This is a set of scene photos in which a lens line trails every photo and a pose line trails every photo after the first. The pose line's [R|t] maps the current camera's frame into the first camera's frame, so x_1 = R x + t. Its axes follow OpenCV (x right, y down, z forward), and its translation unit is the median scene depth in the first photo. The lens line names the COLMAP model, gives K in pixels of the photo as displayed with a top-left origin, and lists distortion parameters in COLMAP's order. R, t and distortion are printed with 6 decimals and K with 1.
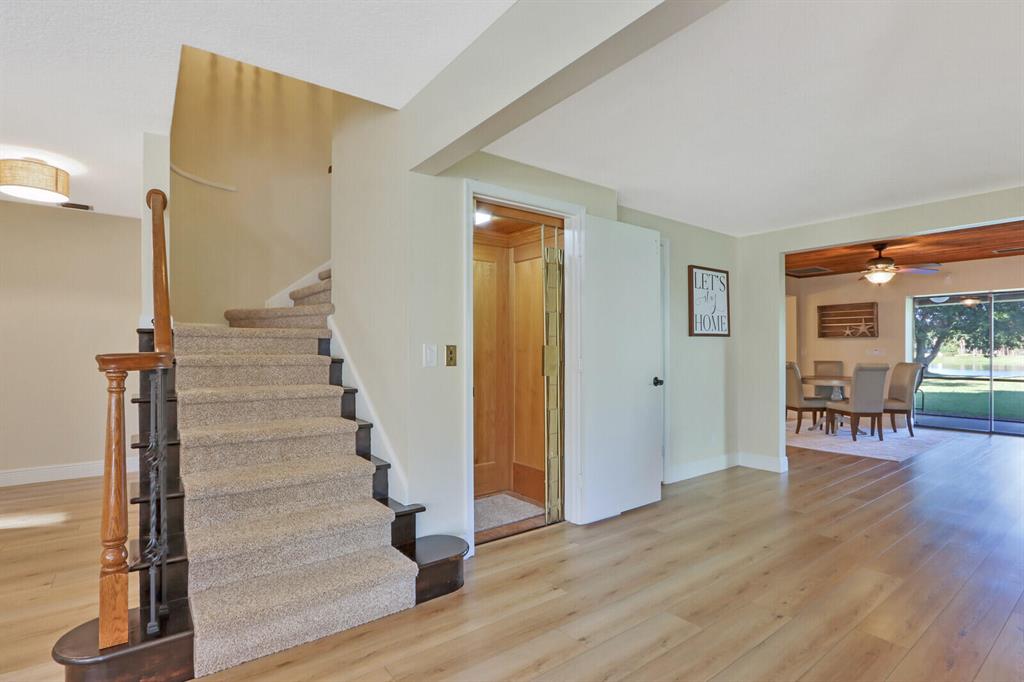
lens RADIAL K [[492.7, 0, 509.9], [0, 492.7, 345.0], [0, 0, 1]] dist [-0.017058, 0.001632]
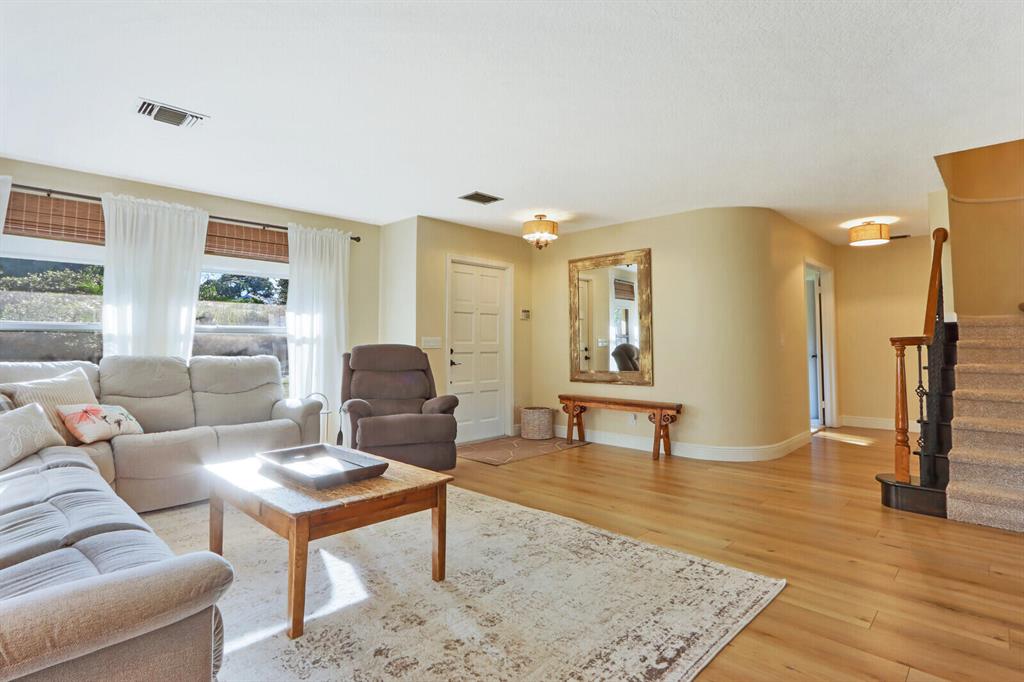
lens RADIAL K [[492.7, 0, 508.8], [0, 492.7, 320.7], [0, 0, 1]] dist [-0.017058, 0.001632]
pose [[0.131301, -0.039788, -0.990544, 0.662999], [0.010090, 0.999196, -0.038798, 0.007091], [0.991291, -0.004901, 0.131597, -0.588156]]
